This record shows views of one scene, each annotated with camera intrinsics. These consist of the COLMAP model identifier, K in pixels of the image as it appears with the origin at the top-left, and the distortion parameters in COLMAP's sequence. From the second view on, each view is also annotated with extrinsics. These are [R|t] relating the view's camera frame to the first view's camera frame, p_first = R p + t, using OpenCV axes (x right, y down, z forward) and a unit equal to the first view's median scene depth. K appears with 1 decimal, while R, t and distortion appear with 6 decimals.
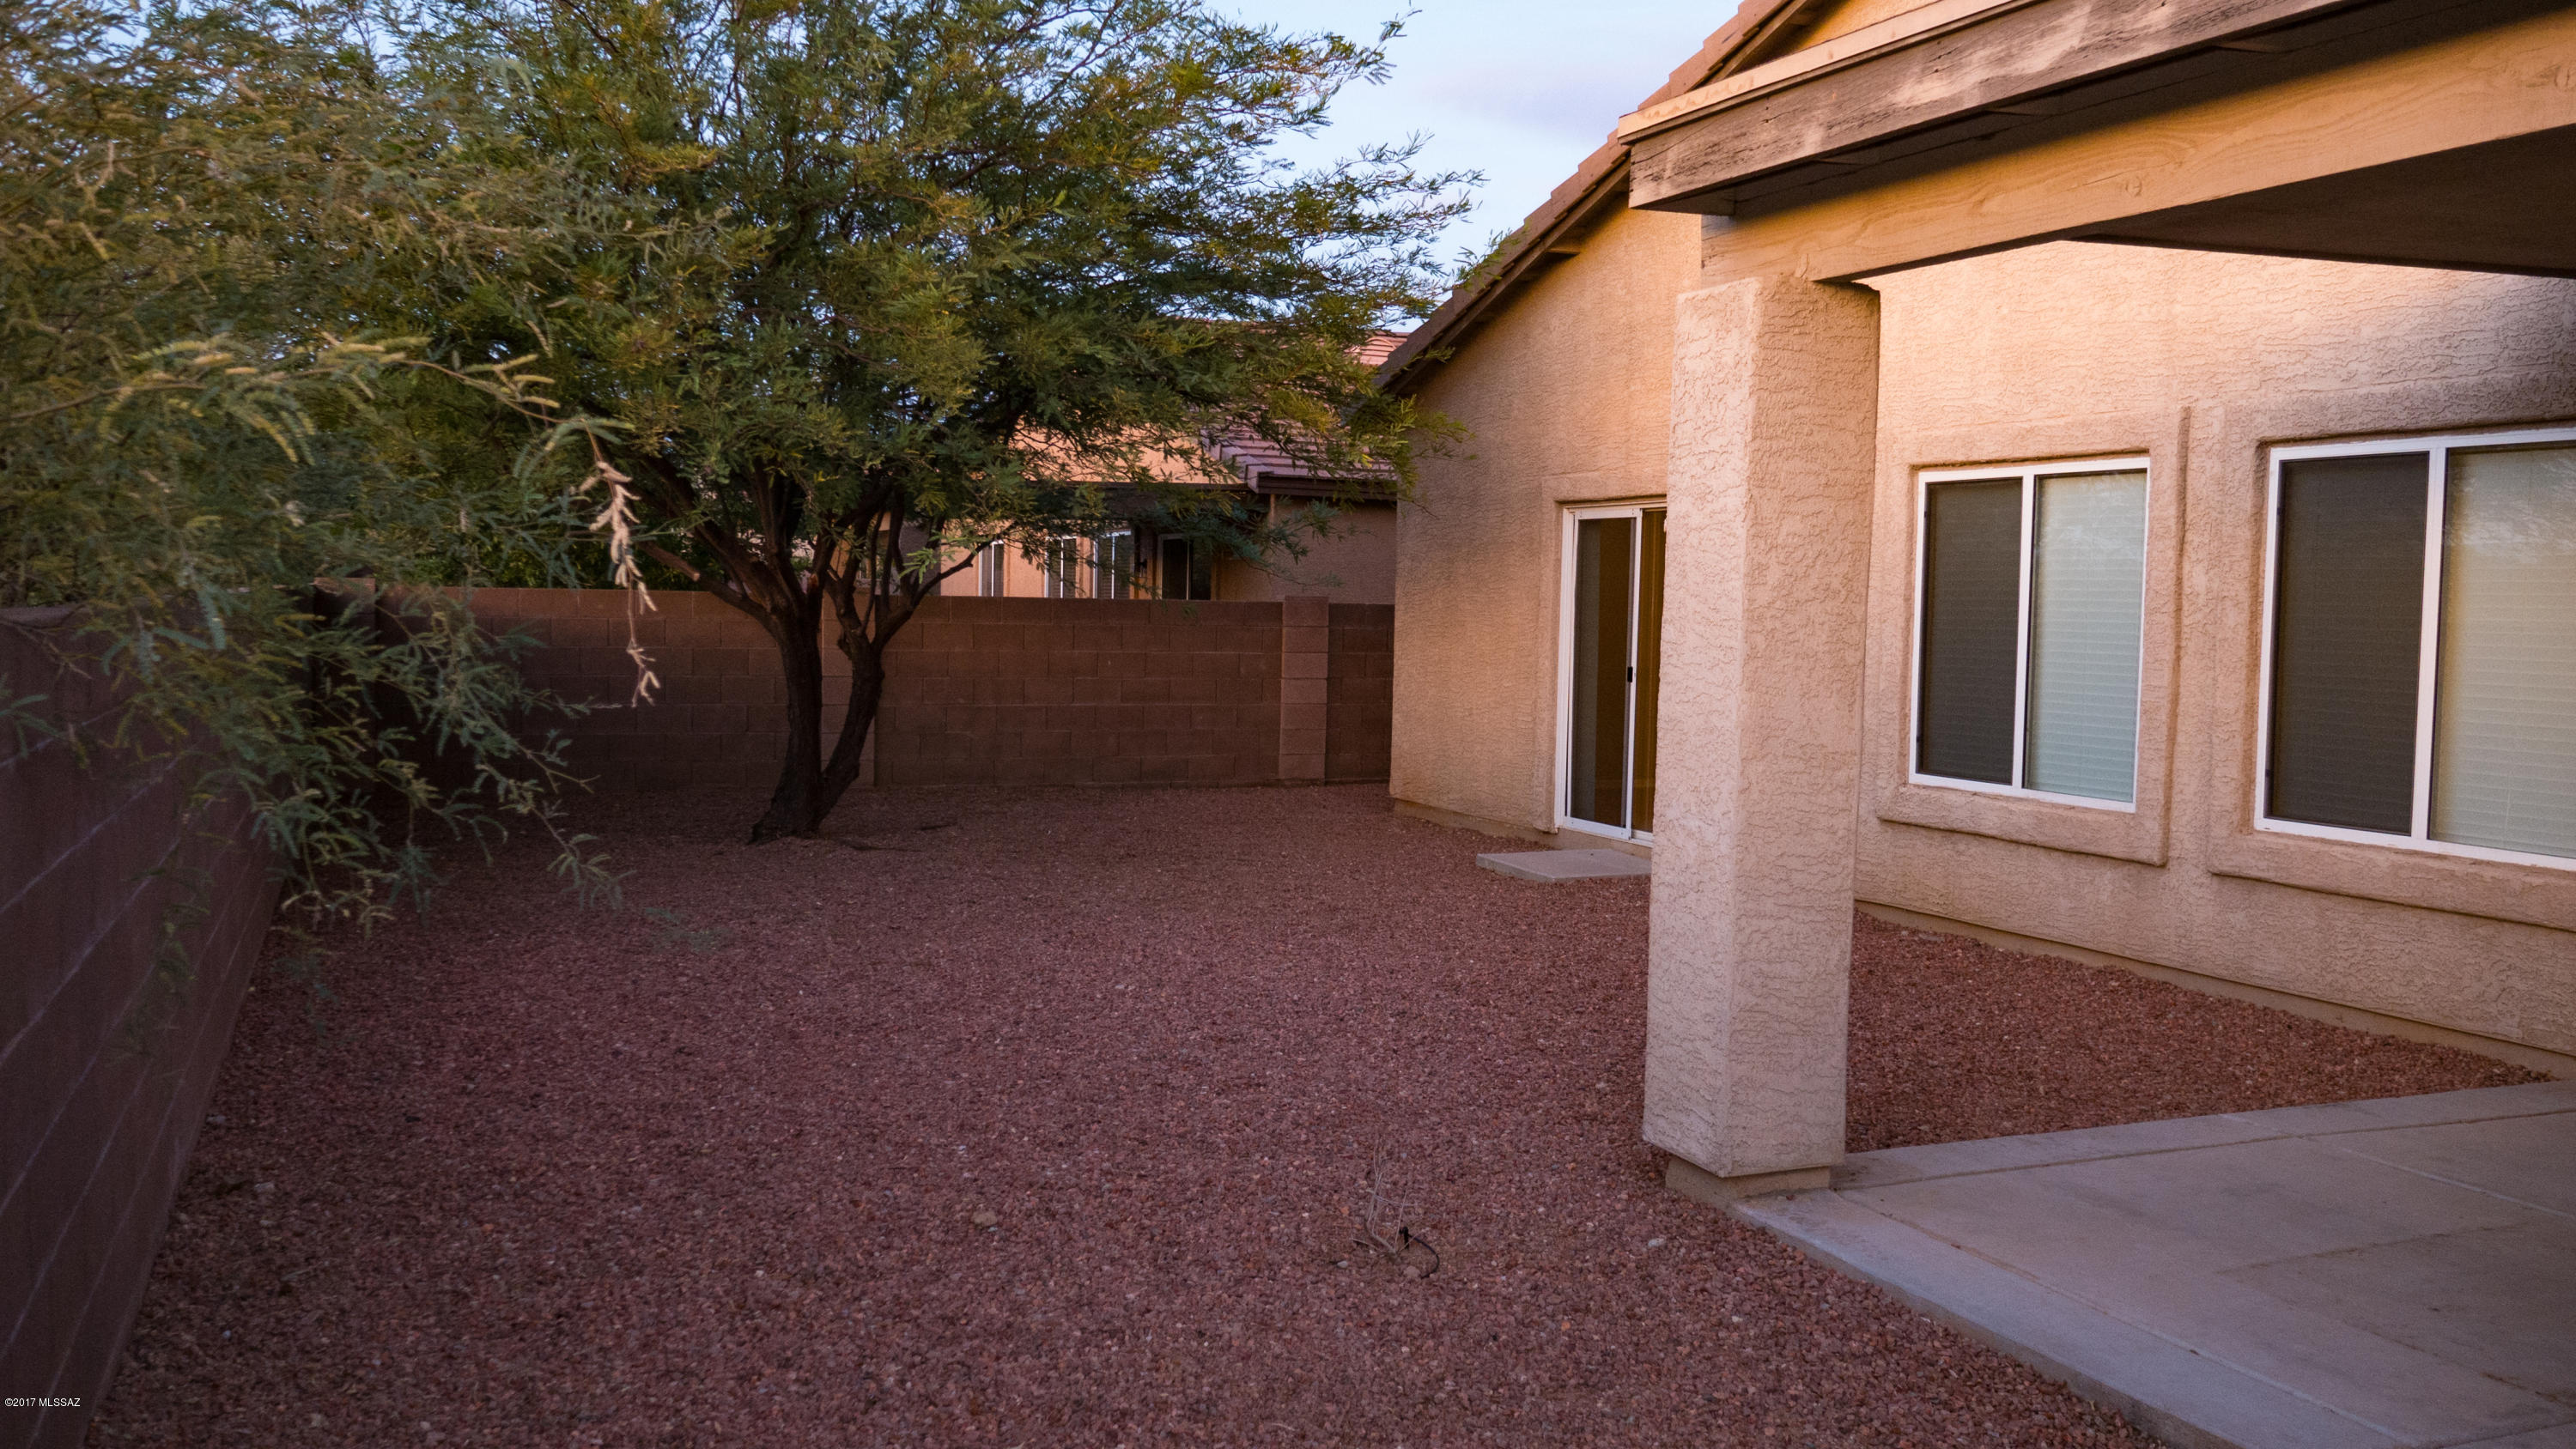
lens RADIAL K [[2097.5, 0, 1288.0], [0, 2097.5, 724.5], [0, 0, 1]] dist [-0.034072, 0.012482]
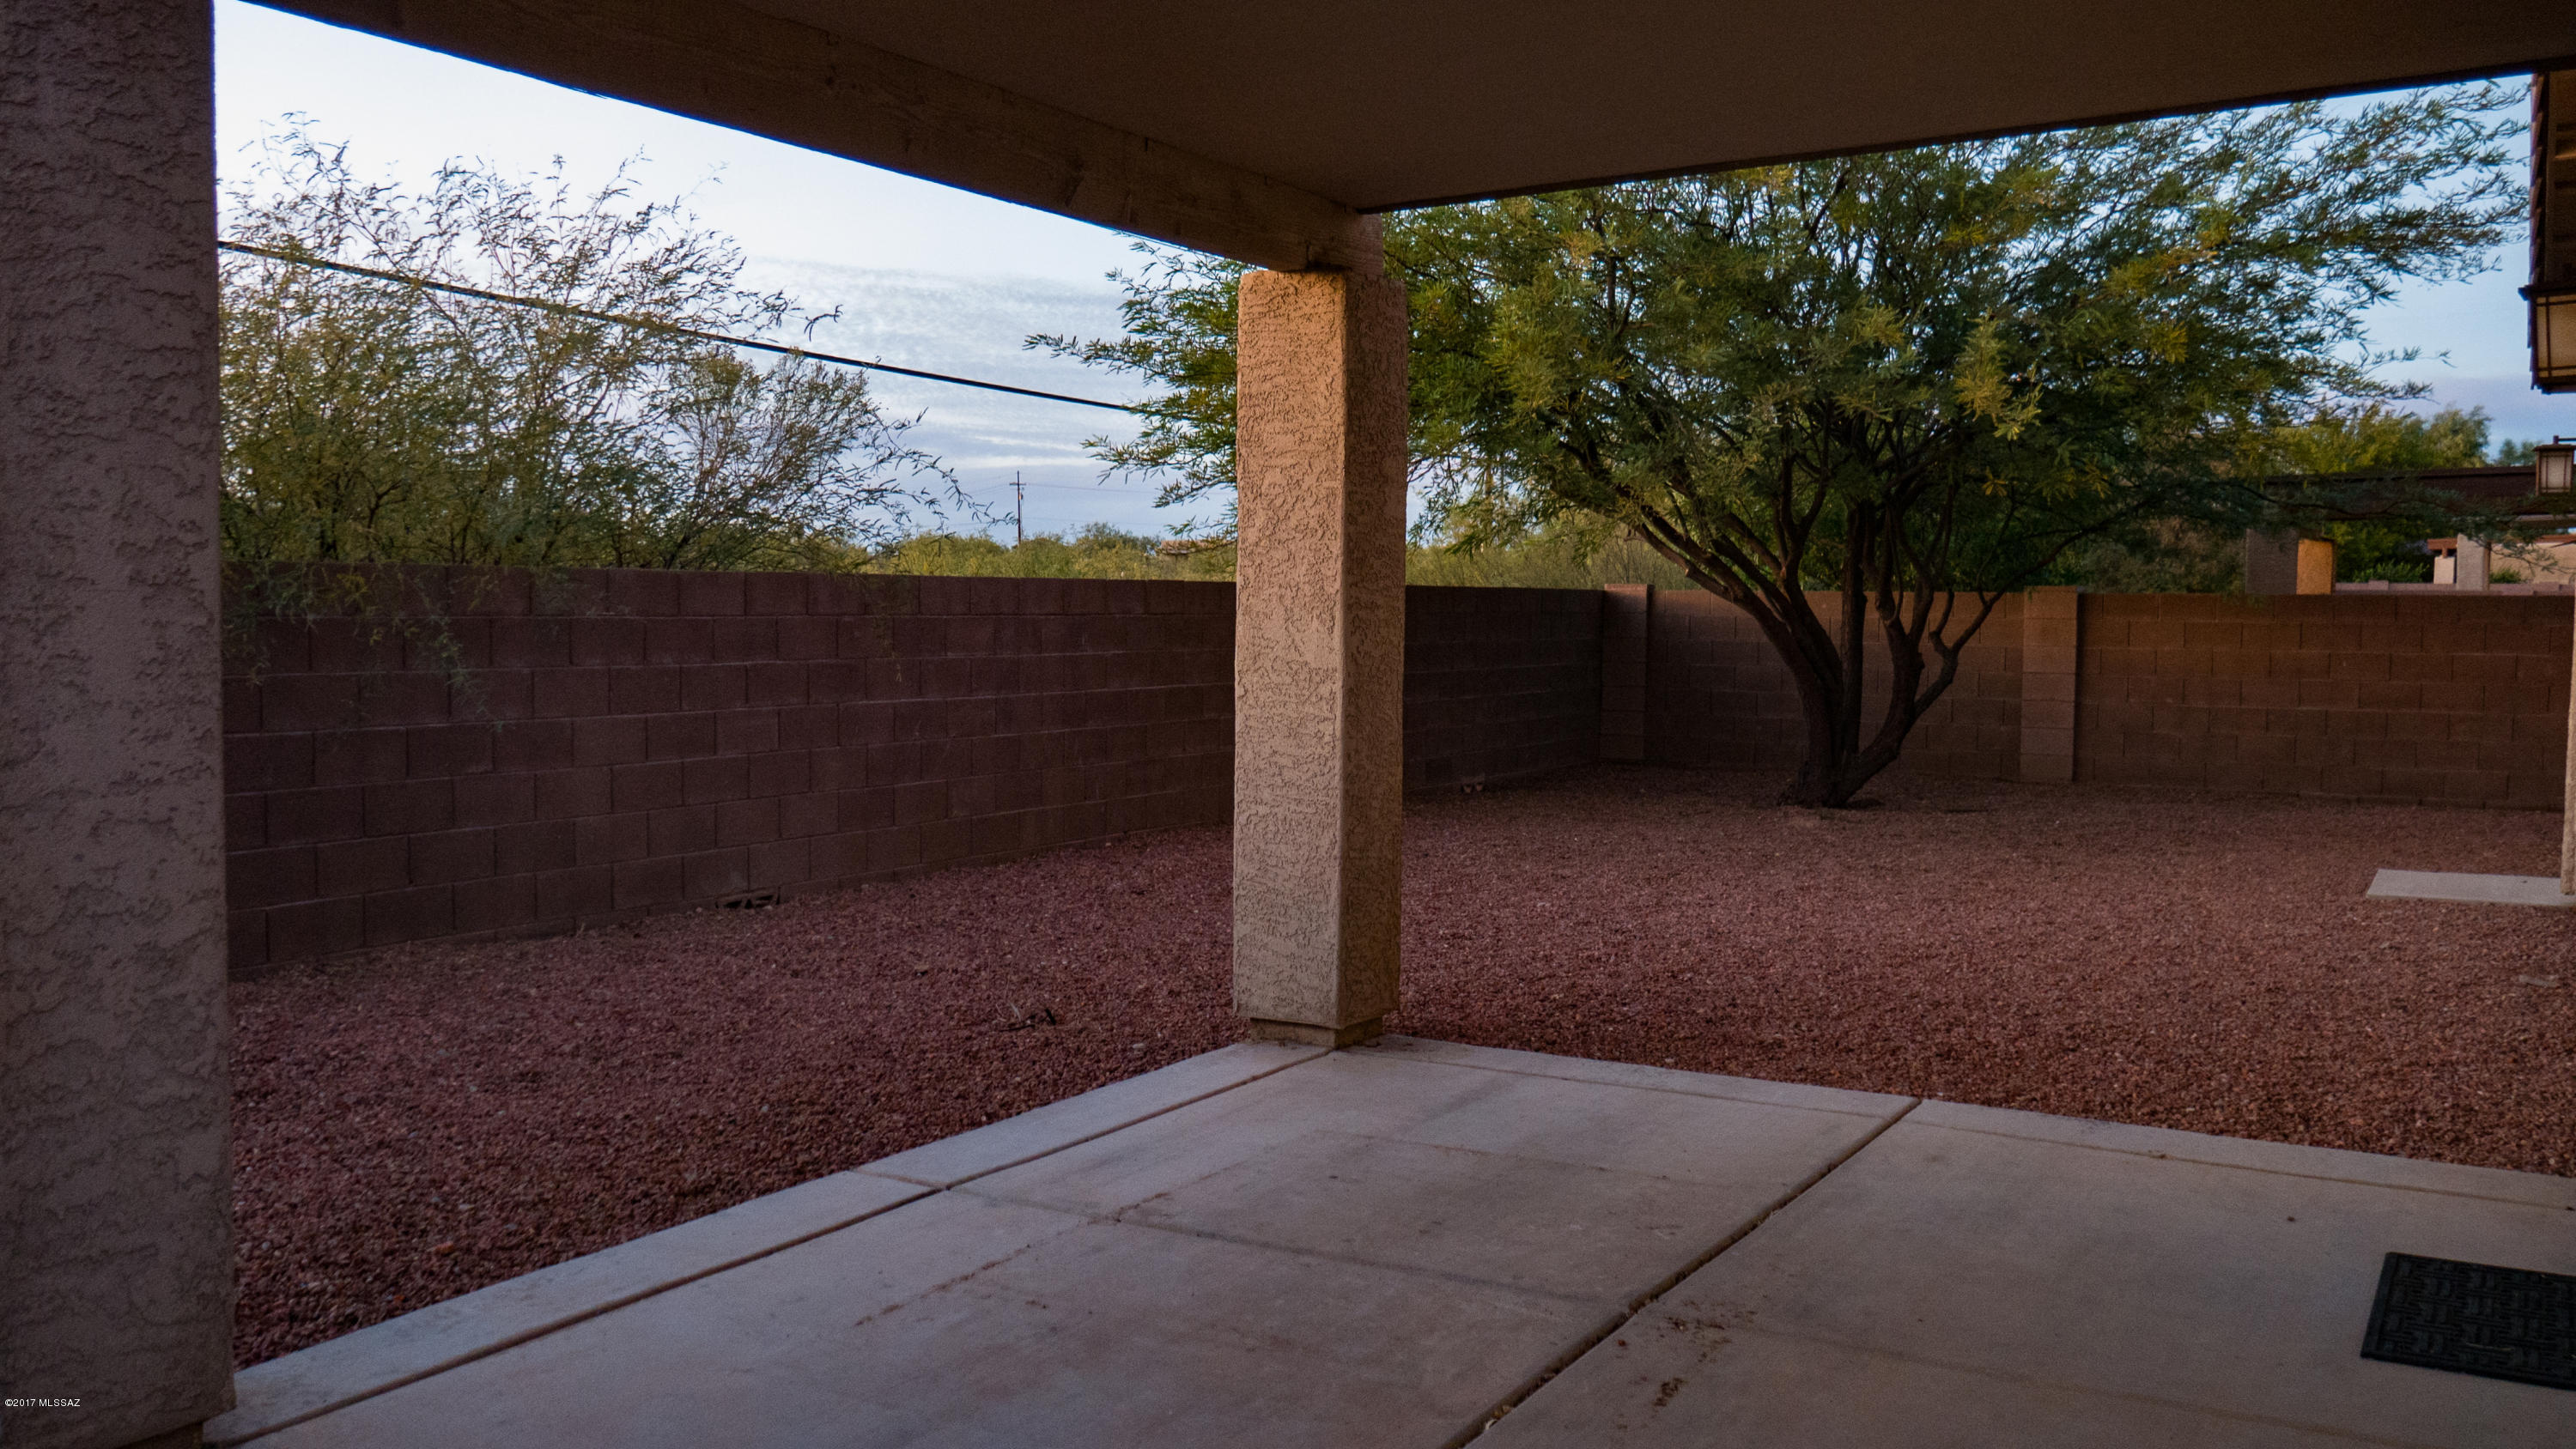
lens RADIAL K [[2097.5, 0, 1288.0], [0, 2097.5, 724.5], [0, 0, 1]] dist [-0.034072, 0.012482]
pose [[0.601653, 0.028035, -0.798266, 1.183728], [-0.041167, 0.999144, 0.004063, 0.040479], [0.797696, 0.030418, 0.602292, 0.281319]]
